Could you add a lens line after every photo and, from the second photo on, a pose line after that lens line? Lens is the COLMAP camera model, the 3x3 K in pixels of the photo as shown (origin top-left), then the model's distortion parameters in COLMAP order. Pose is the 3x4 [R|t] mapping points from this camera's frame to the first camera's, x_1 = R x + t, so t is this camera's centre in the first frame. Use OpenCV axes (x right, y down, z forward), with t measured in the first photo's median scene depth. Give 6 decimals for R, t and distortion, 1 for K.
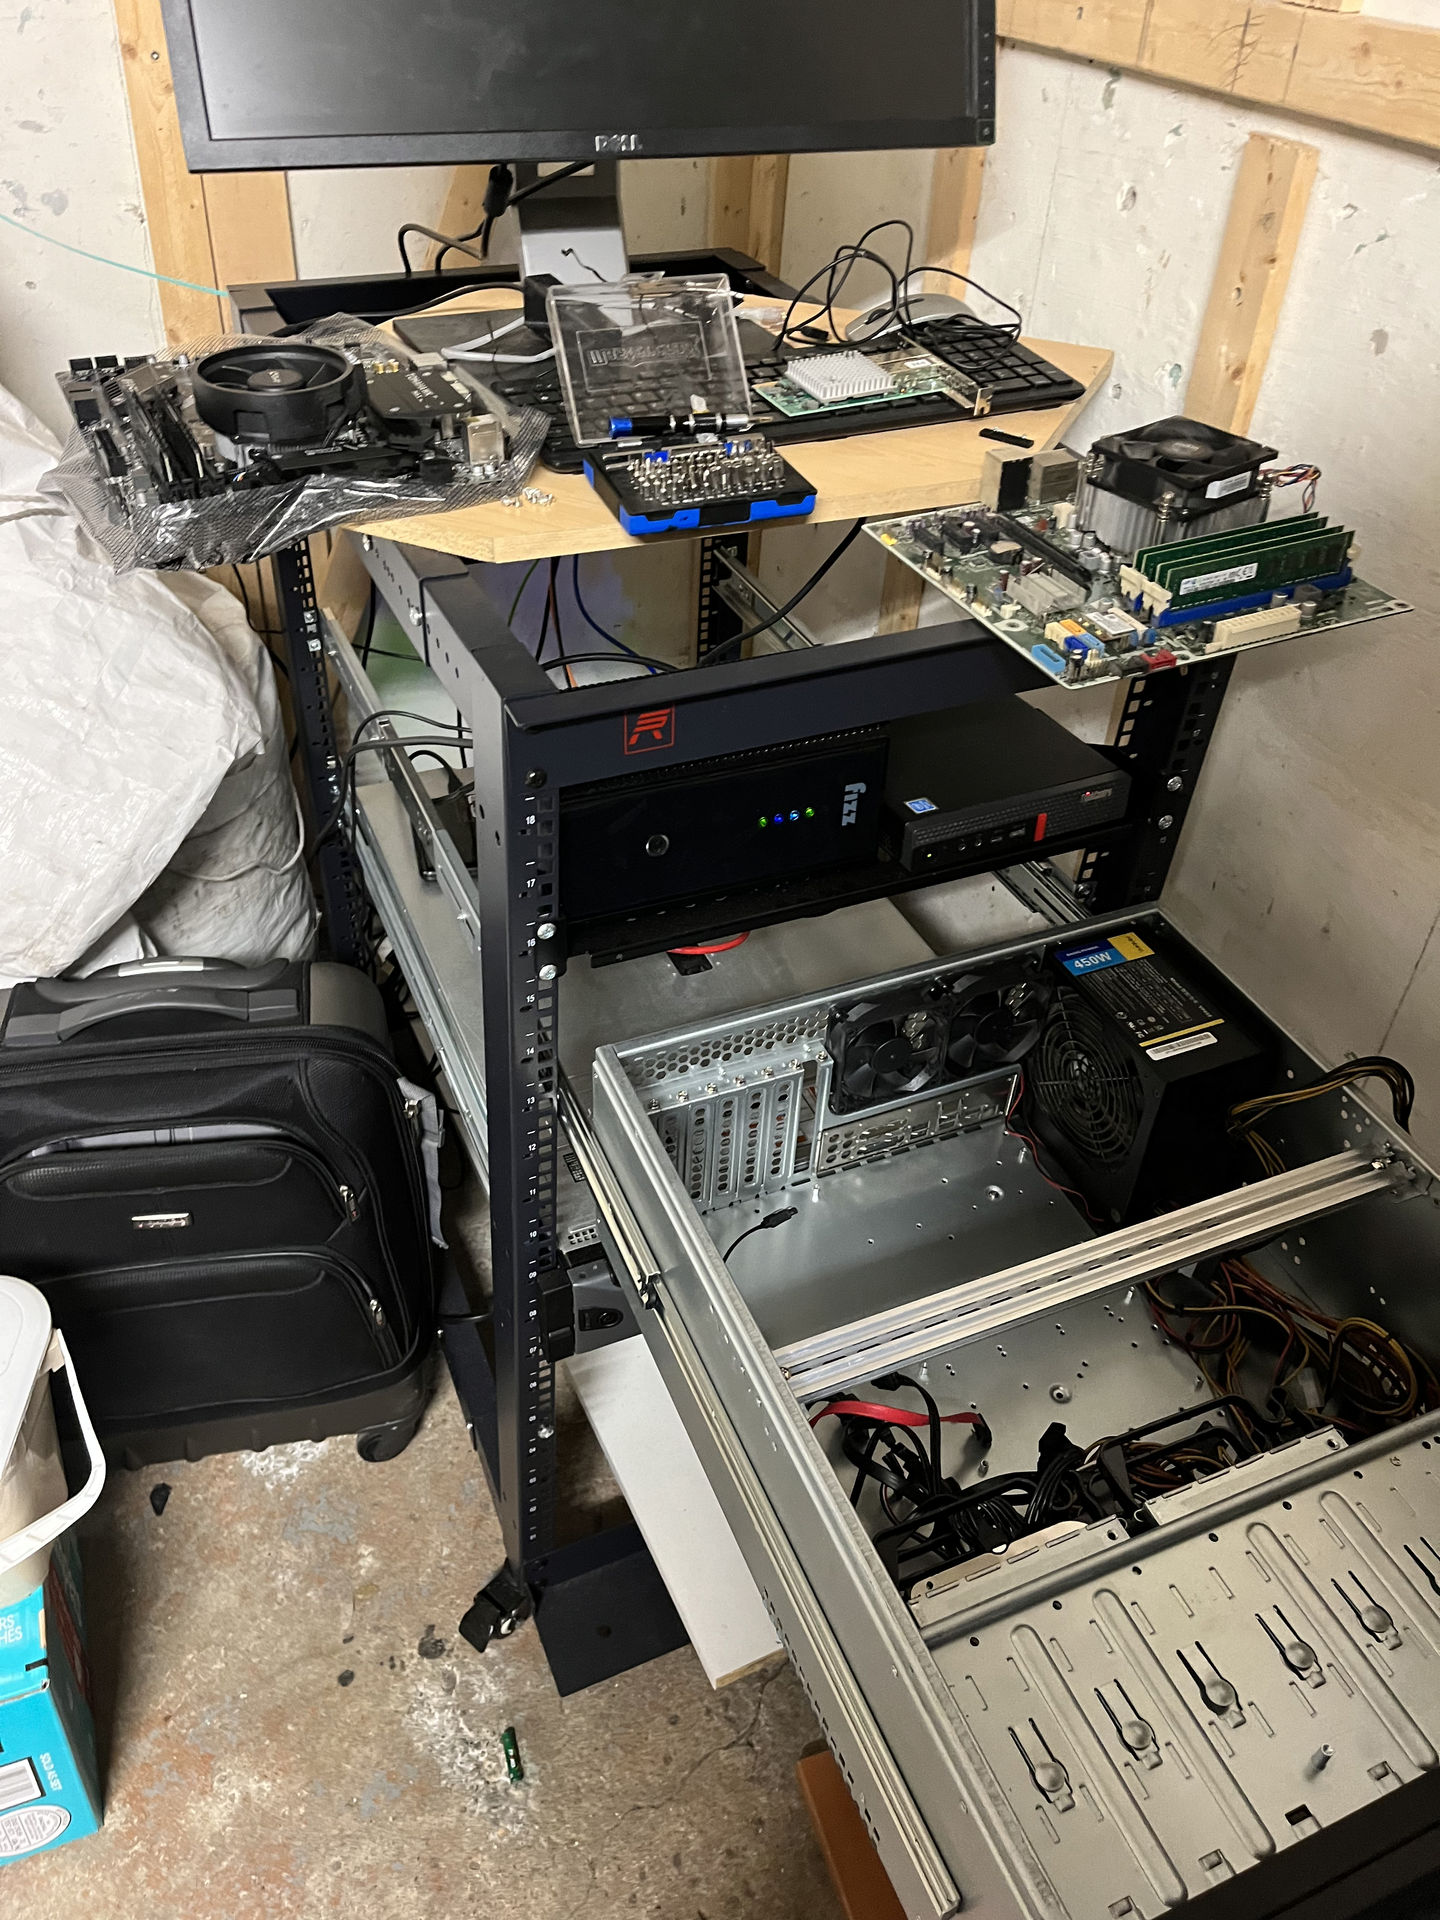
lens RADIAL K [[1491.5, 0, 720.0], [0, 1491.5, 960.0], [0, 0, 1]] dist [0.062328, -0.110729]
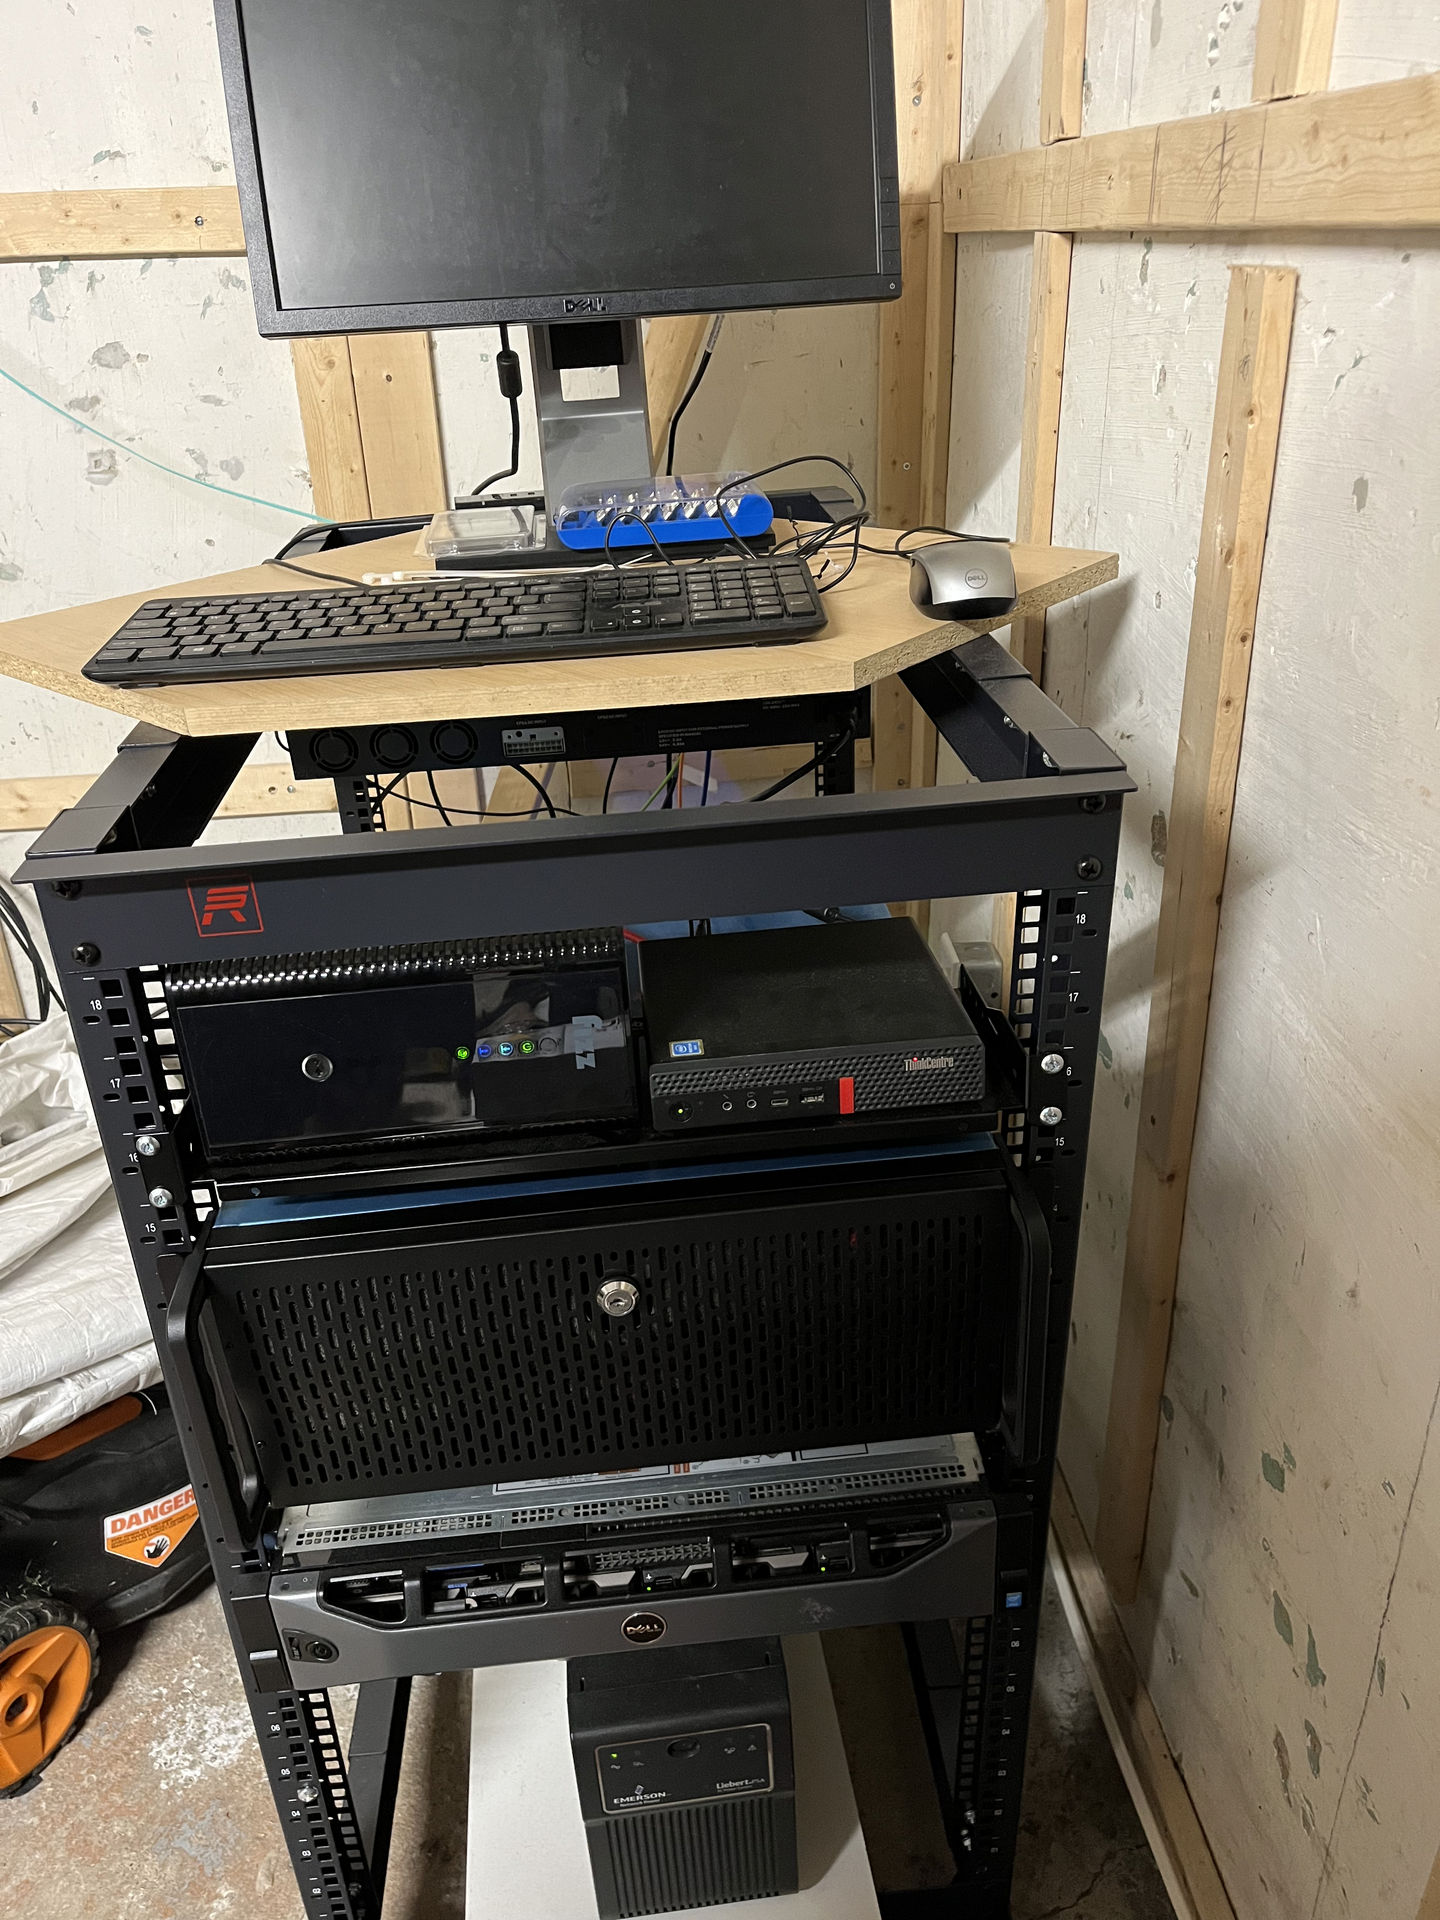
lens RADIAL K [[1491.5, 0, 720.0], [0, 1491.5, 960.0], [0, 0, 1]] dist [0.062328, -0.110729]
pose [[0.943515, 0.063936, -0.325104, 0.333609], [-0.128919, 0.974726, -0.182455, -0.006843], [0.305222, 0.214061, 0.927910, 0.218310]]
